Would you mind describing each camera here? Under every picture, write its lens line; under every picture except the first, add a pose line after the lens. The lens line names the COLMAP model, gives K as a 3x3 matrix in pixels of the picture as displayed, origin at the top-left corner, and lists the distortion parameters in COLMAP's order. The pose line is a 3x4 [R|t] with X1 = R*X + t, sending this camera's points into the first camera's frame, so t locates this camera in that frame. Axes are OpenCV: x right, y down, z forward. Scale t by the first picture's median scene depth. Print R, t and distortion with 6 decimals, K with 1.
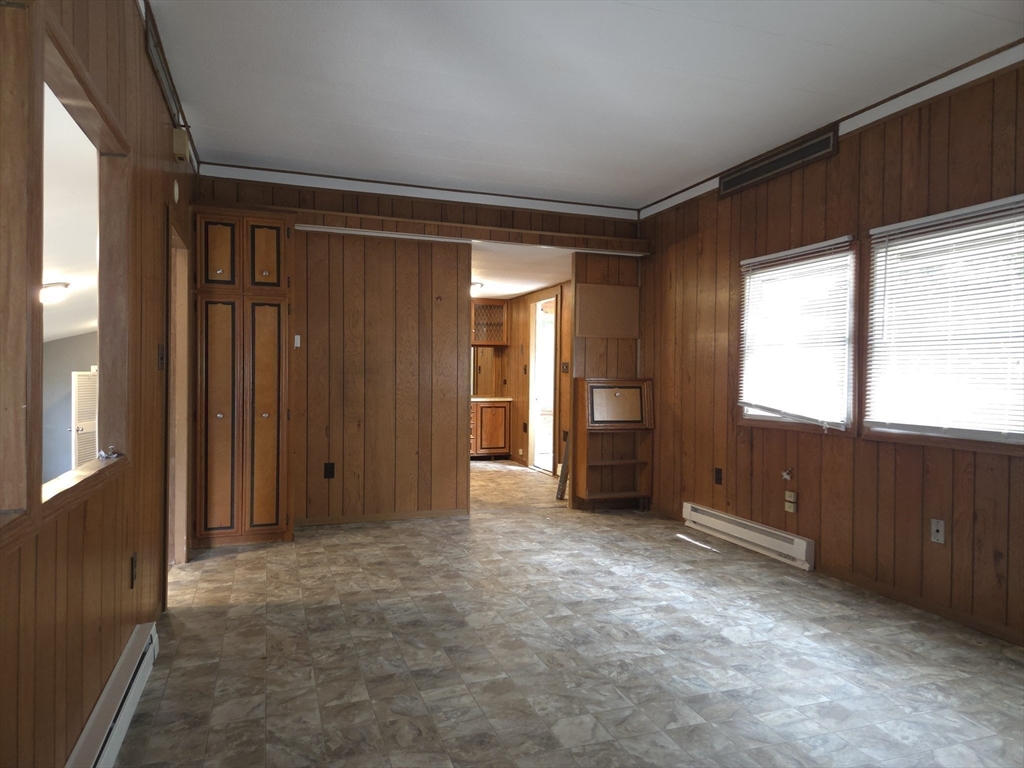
lens RADIAL K [[686.3, 0, 516.9], [0, 686.3, 381.0], [0, 0, 1]] dist [0.039206, -0.016158]
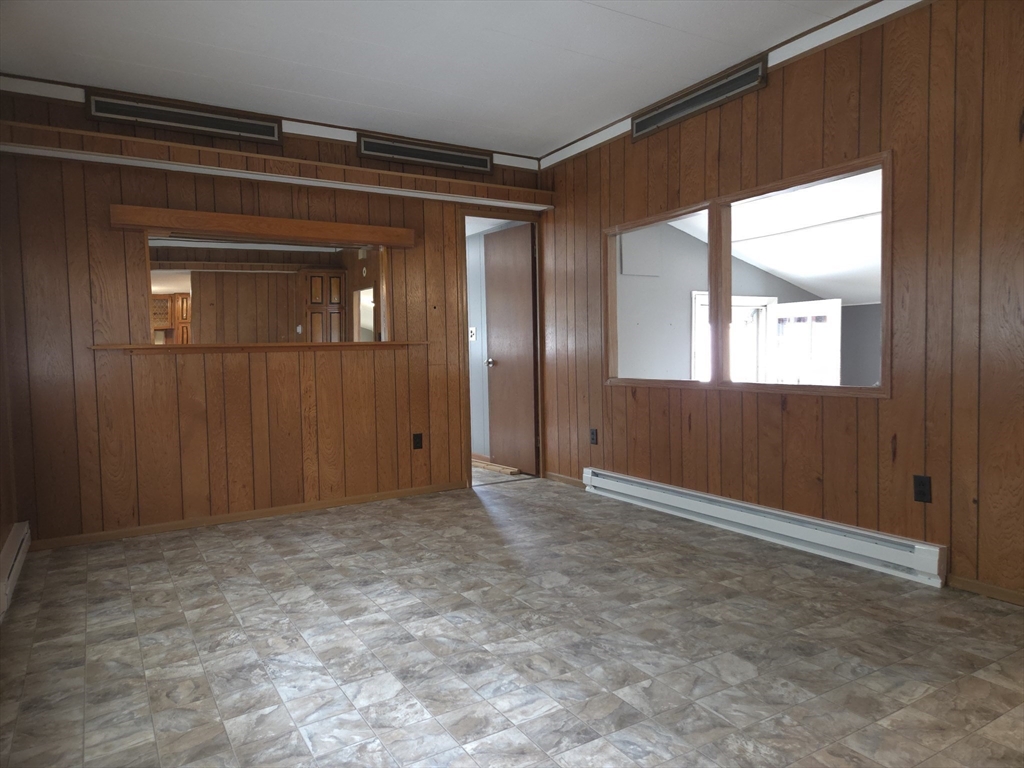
lens RADIAL K [[686.3, 0, 518.3], [0, 686.3, 385.2], [0, 0, 1]] dist [0.039206, -0.016158]
pose [[-0.979626, 0.021766, -0.199650, 0.334692], [0.009920, 0.998141, 0.060141, 0.012108], [0.200588, 0.056935, -0.978020, 1.827052]]
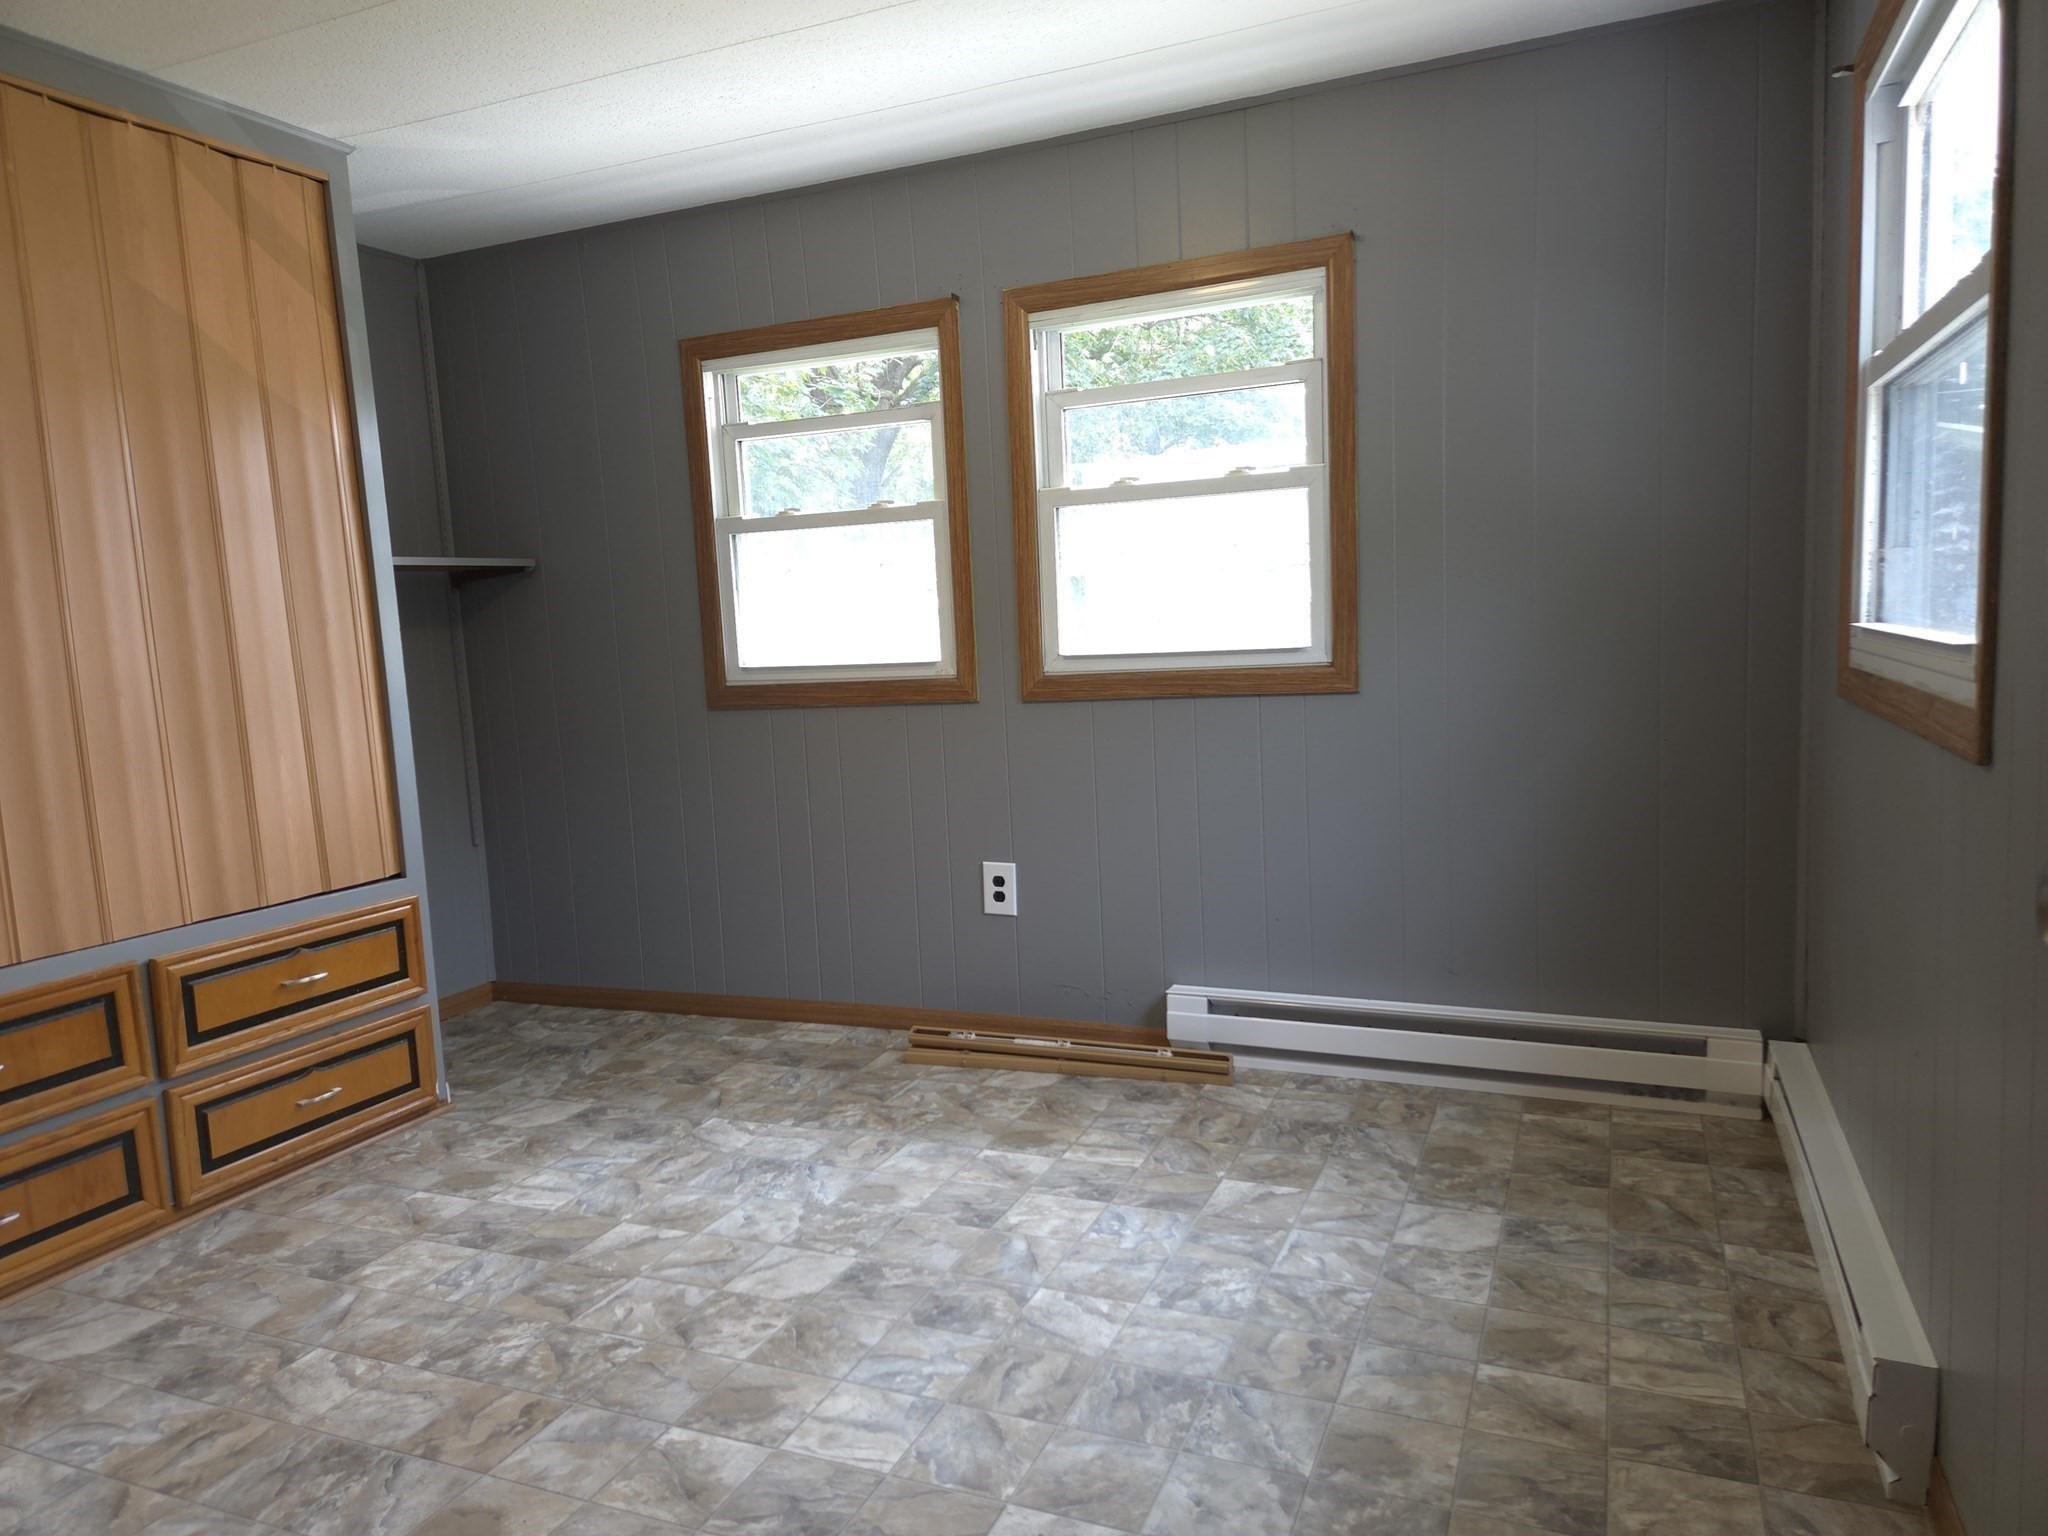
lens RADIAL K [[1372.6, 0, 1014.4], [0, 1372.6, 777.3], [0, 0, 1]] dist [0.039206, -0.016158]
pose [[-0.725237, -0.058601, 0.686001, -0.303974], [0.046796, 0.989872, 0.134032, -0.009333], [-0.686907, 0.129307, -0.715149, 1.530632]]
